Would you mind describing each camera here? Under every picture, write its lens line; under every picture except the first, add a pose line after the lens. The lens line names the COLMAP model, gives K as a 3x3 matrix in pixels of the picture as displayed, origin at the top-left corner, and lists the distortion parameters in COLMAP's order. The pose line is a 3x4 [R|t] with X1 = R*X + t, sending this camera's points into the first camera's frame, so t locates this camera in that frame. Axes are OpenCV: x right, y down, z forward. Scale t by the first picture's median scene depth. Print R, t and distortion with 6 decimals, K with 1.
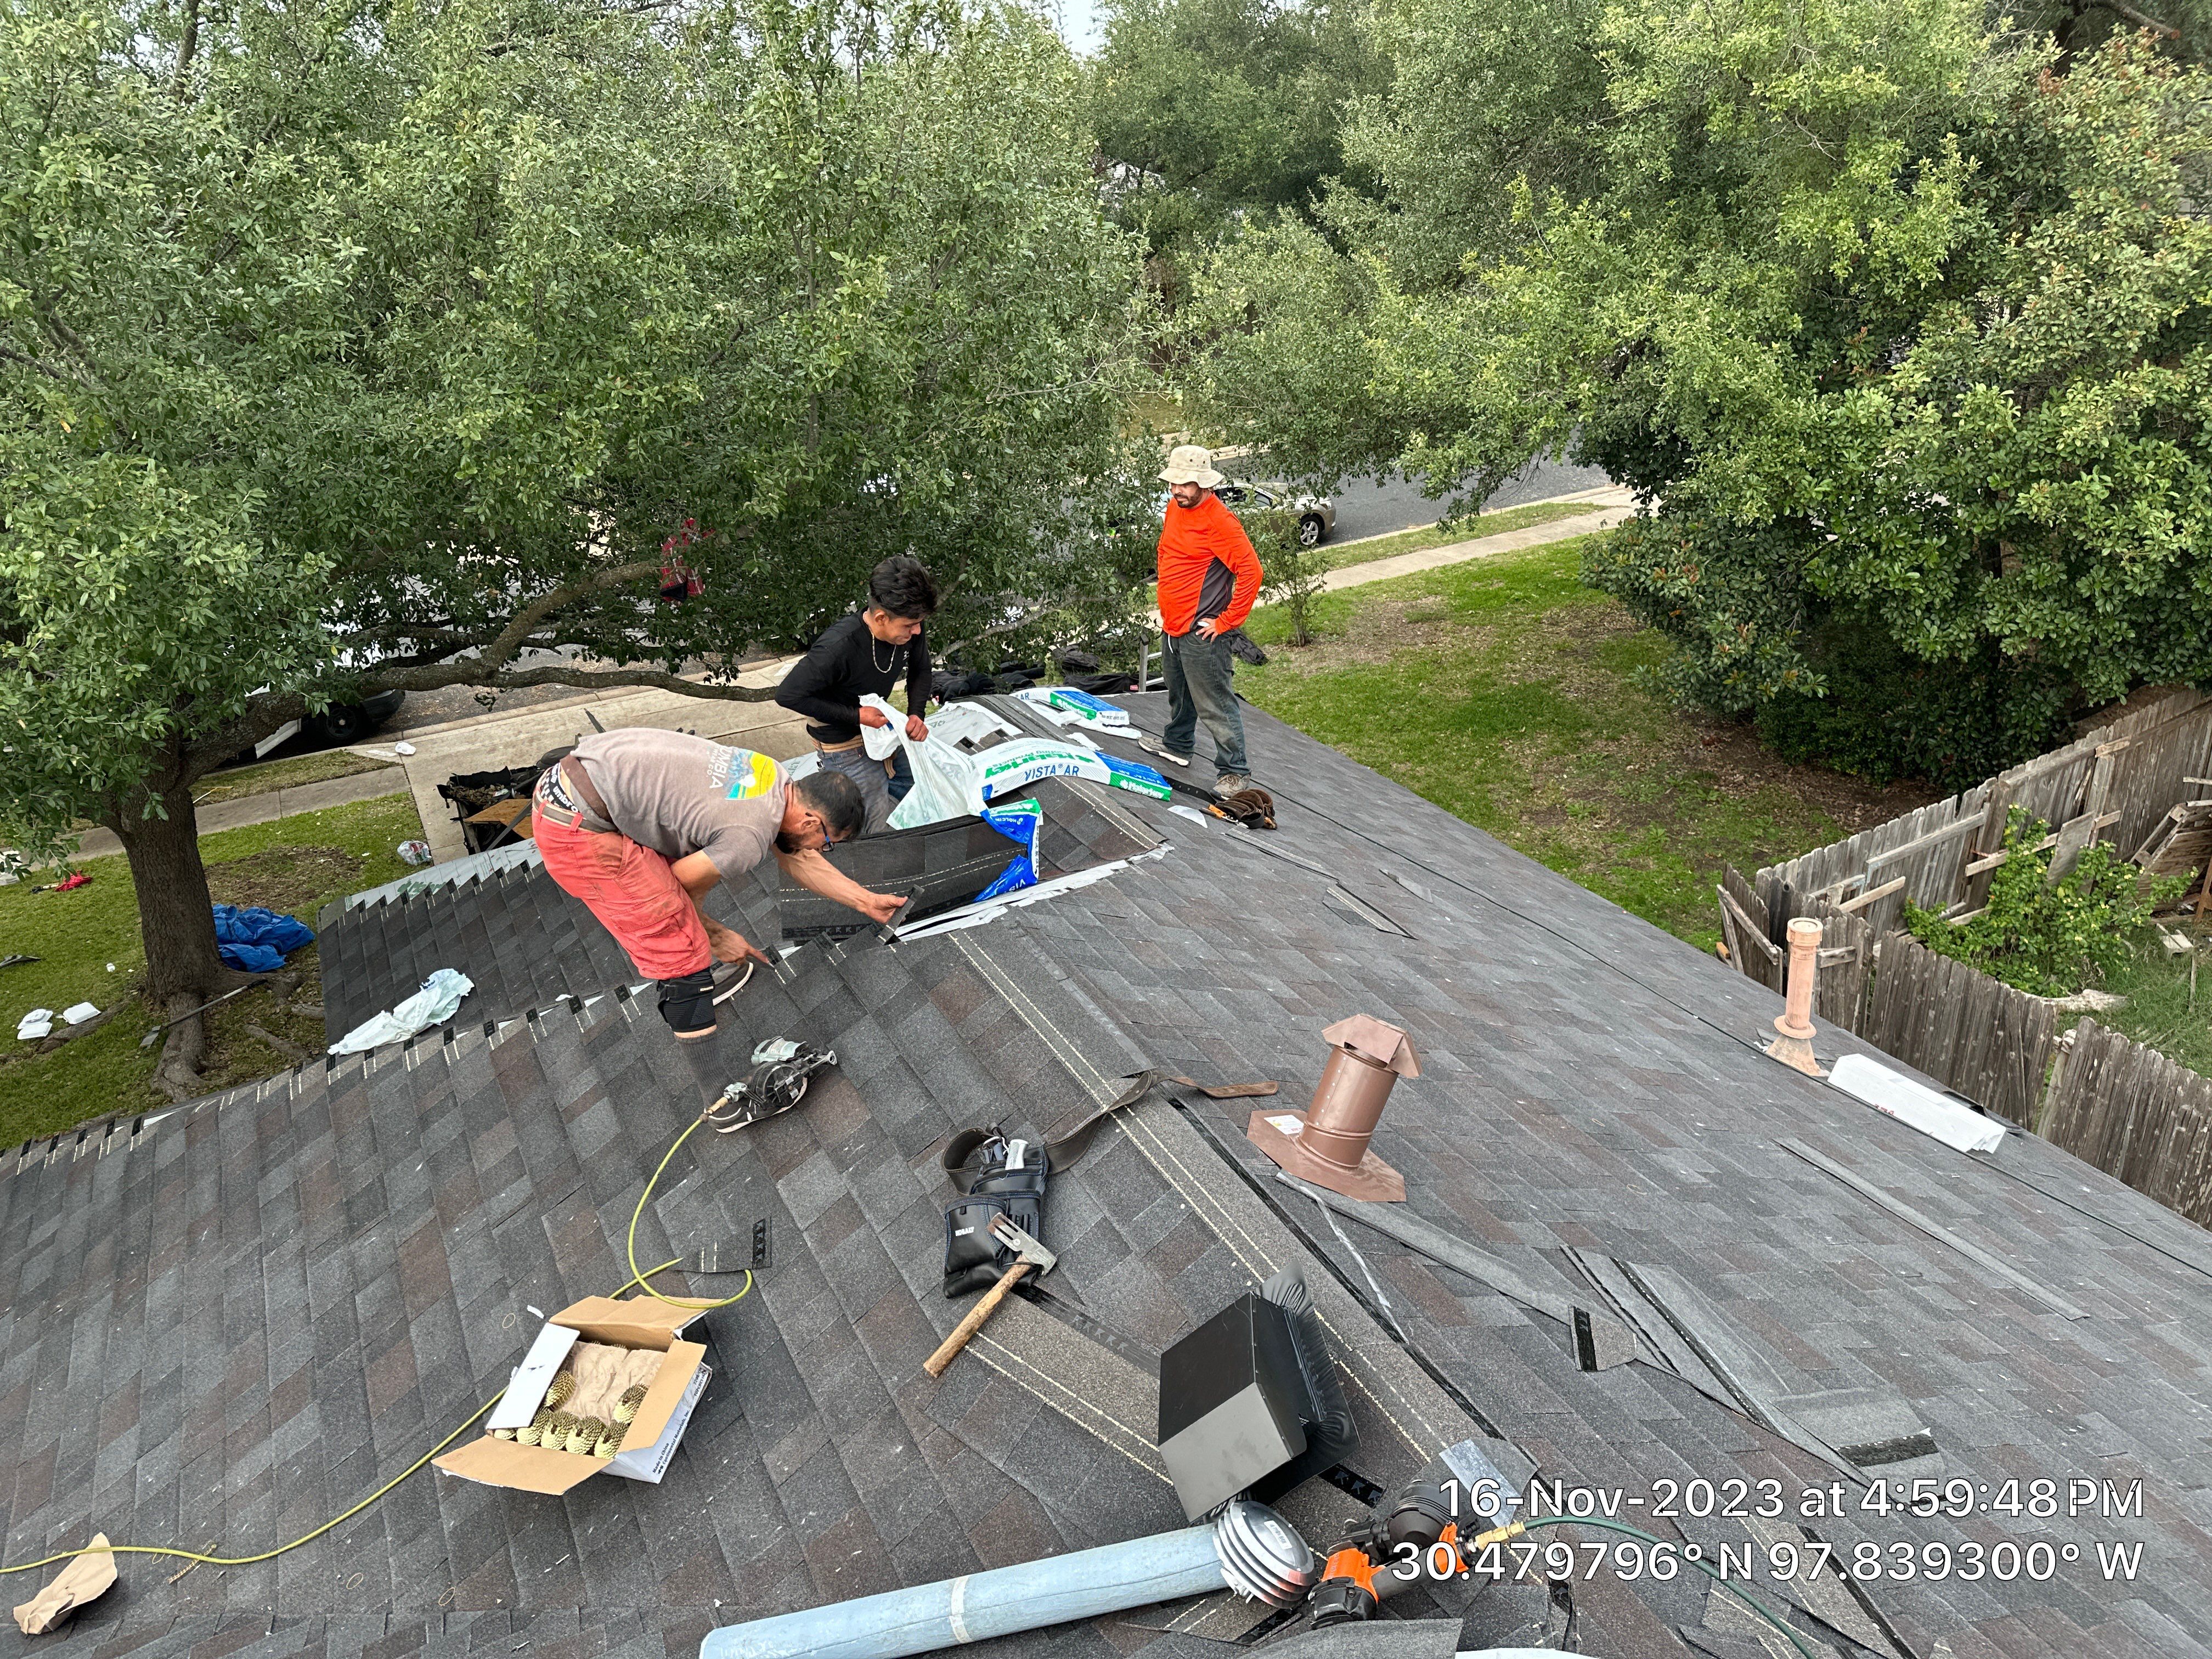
lens RADIAL K [[1626.2, 0, 1106.3], [0, 1626.2, 873.4], [0, 0, 1]] dist [0.047213, -0.061775]
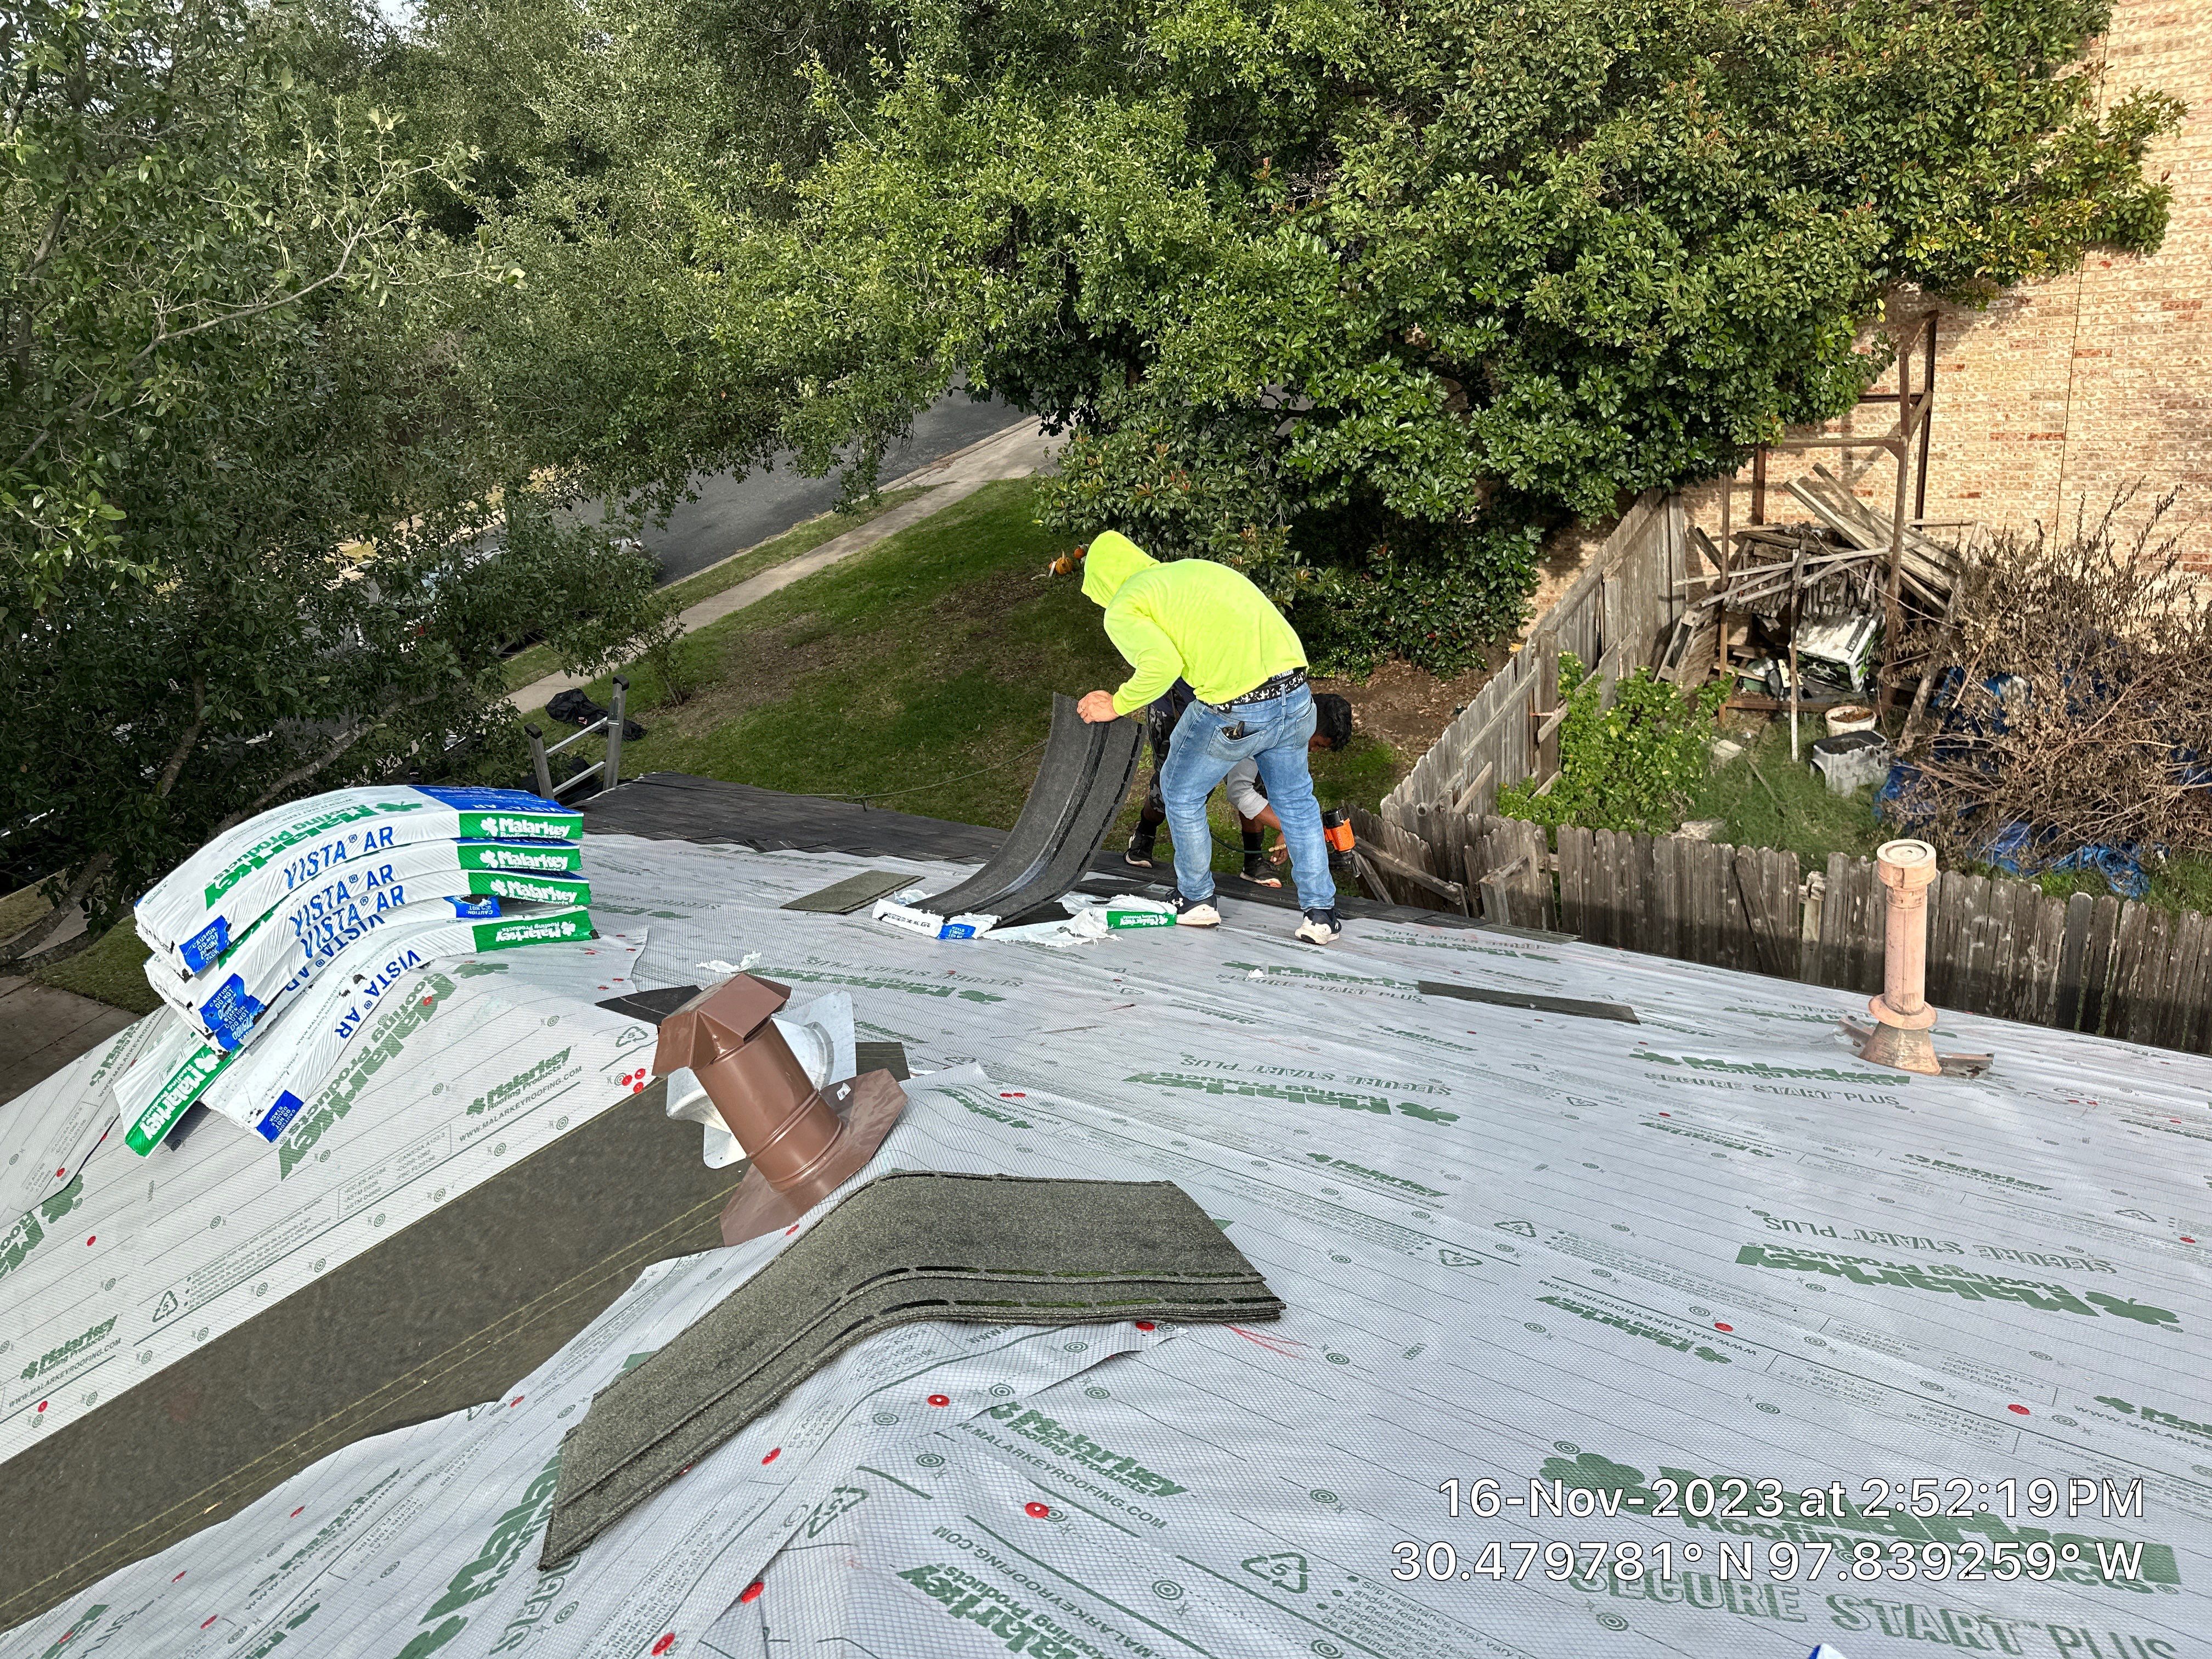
lens RADIAL K [[1626.2, 0, 1106.3], [0, 1626.2, 873.4], [0, 0, 1]] dist [0.047213, -0.061775]
pose [[0.878775, -0.303494, 0.368302, -0.035054], [0.311129, 0.949522, 0.040083, -0.040437], [-0.361876, 0.079366, 0.928842, 0.267781]]
